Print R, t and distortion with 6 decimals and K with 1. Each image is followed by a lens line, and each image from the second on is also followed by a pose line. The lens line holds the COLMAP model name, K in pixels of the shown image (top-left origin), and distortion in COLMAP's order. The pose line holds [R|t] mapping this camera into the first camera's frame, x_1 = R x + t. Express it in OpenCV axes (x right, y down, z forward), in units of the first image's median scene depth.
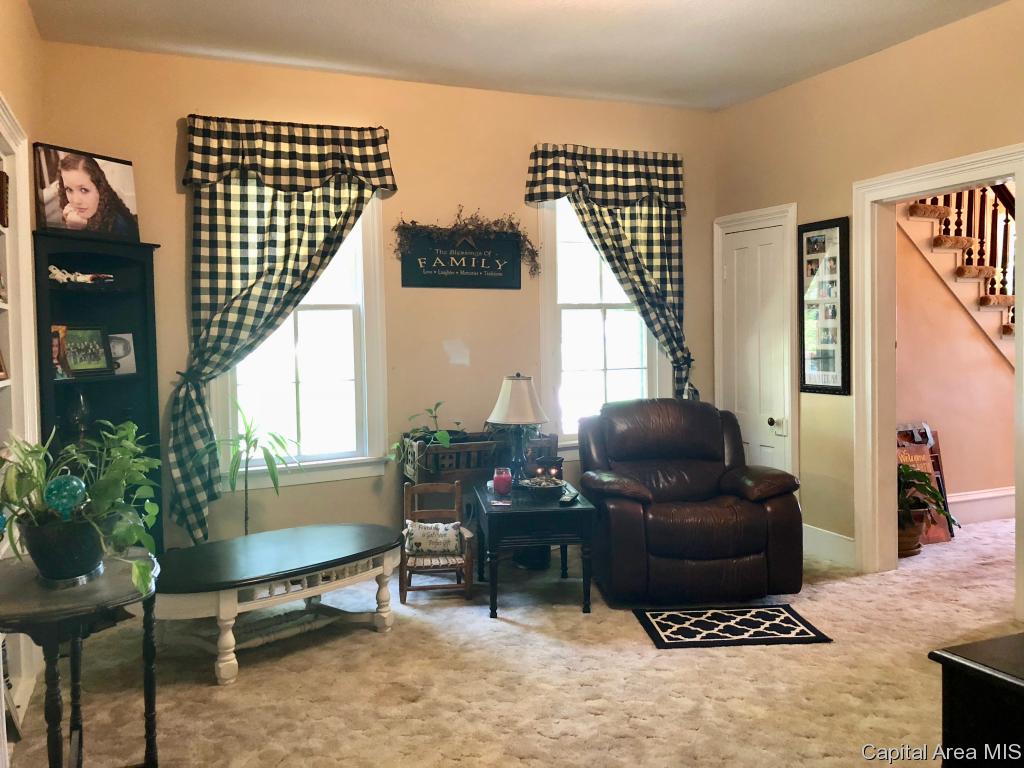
lens RADIAL K [[838.5, 0, 512.0], [0, 838.5, 384.0], [0, 0, 1]] dist [-0.002971, 0.000022]
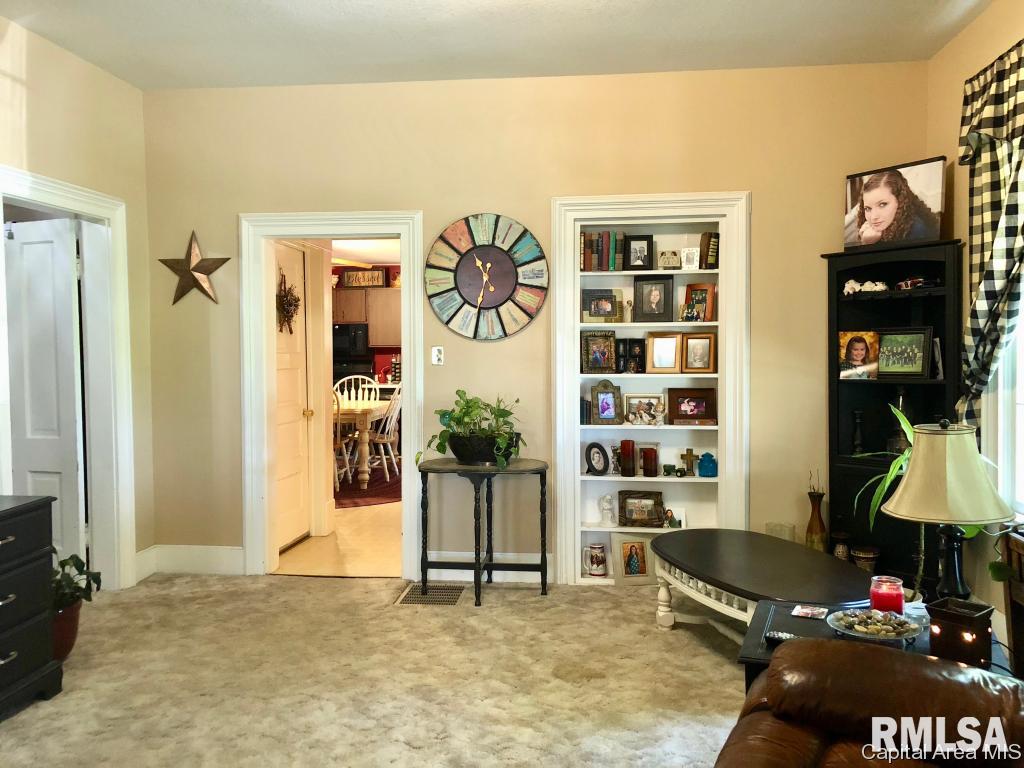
lens RADIAL K [[838.5, 0, 512.0], [0, 838.5, 384.0], [0, 0, 1]] dist [-0.002971, 0.000022]
pose [[-0.494900, 0.060652, -0.866830, 0.663754], [-0.023464, 0.996265, 0.083105, -0.081078], [0.868633, 0.061468, -0.491628, 1.130088]]
